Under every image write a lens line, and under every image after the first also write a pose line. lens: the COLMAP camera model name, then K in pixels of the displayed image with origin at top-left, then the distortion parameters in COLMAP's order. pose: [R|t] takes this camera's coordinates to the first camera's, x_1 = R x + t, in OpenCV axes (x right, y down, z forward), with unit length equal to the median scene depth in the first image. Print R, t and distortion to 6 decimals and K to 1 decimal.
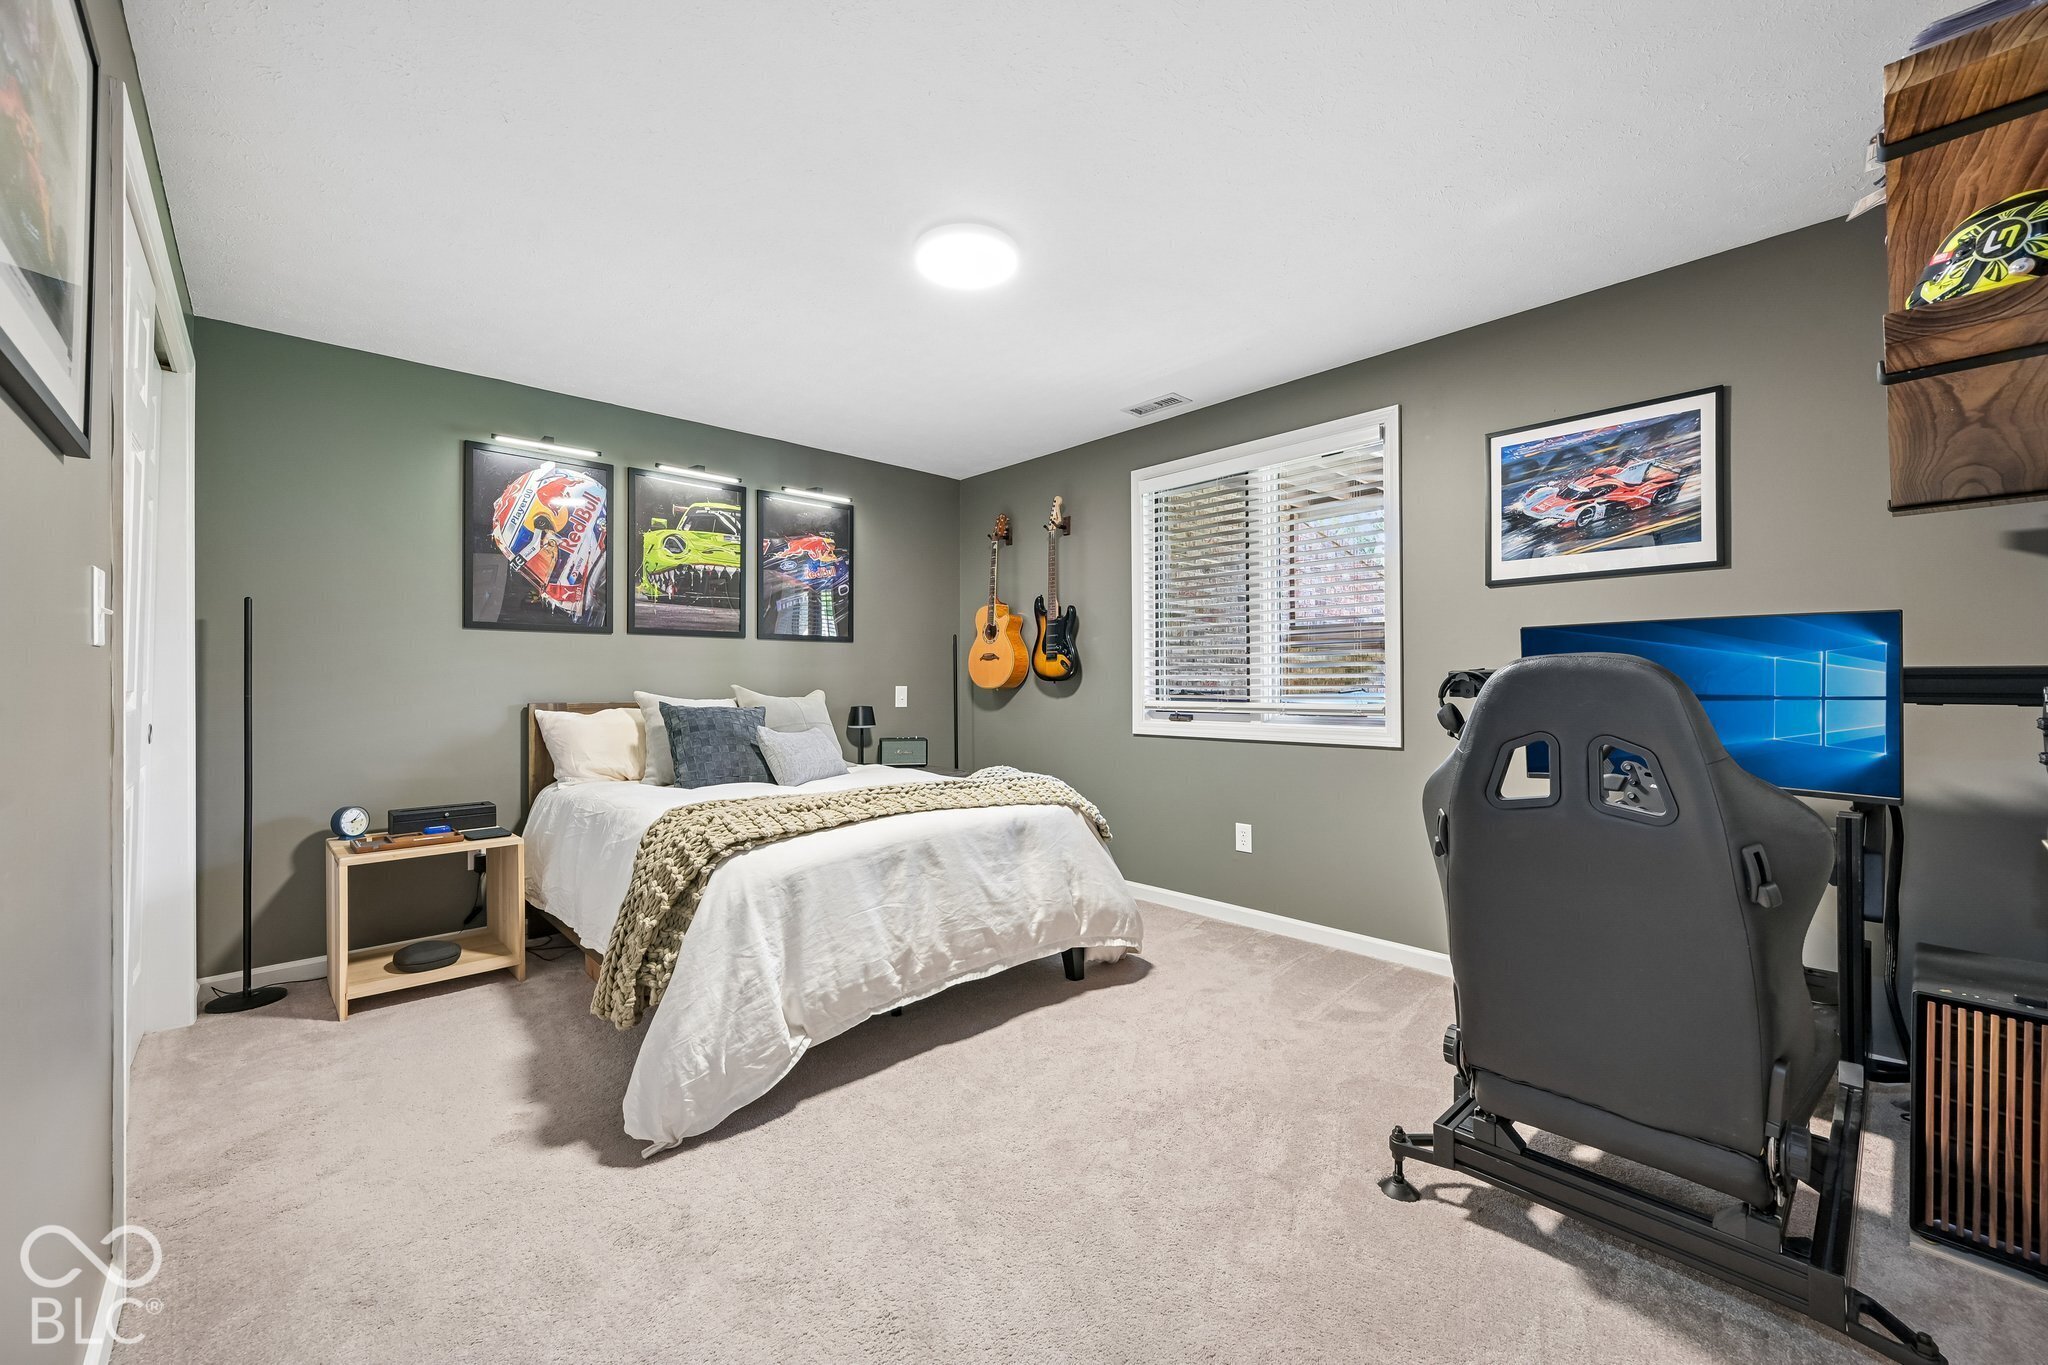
lens RADIAL K [[802.4, 0, 1024.0], [0, 802.4, 682.5], [0, 0, 1]] dist [0.001119, 0.000036]
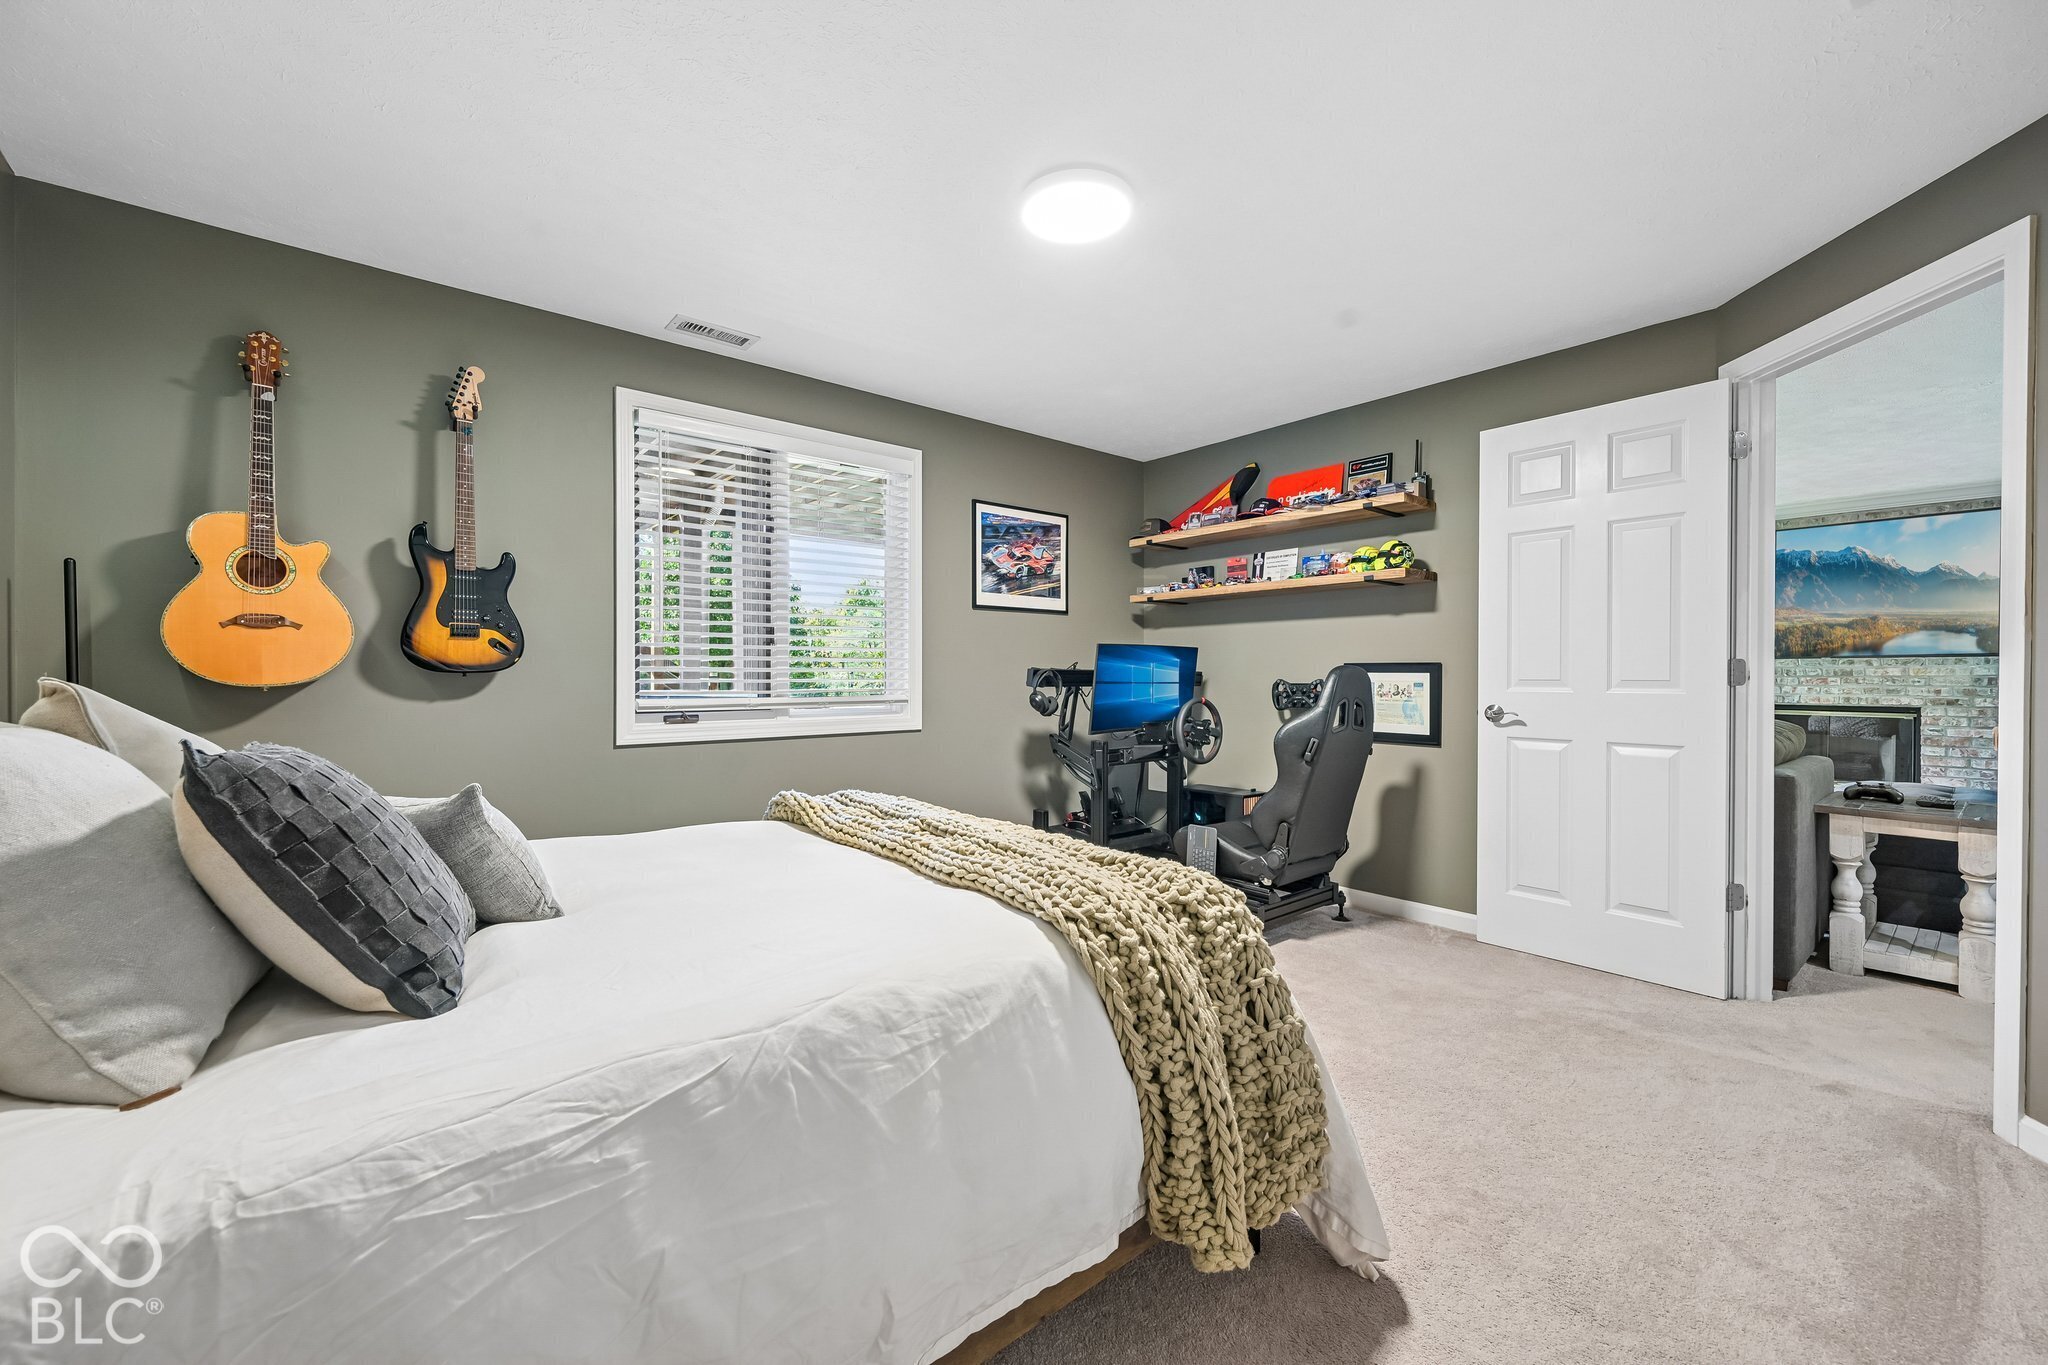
lens RADIAL K [[802.4, 0, 1024.0], [0, 802.4, 682.5], [0, 0, 1]] dist [0.001119, 0.000036]
pose [[0.049040, -0.001560, 0.998796, -0.831572], [0.002303, 0.999996, 0.001448, 0.008891], [-0.998794, 0.002229, 0.049043, 0.857465]]
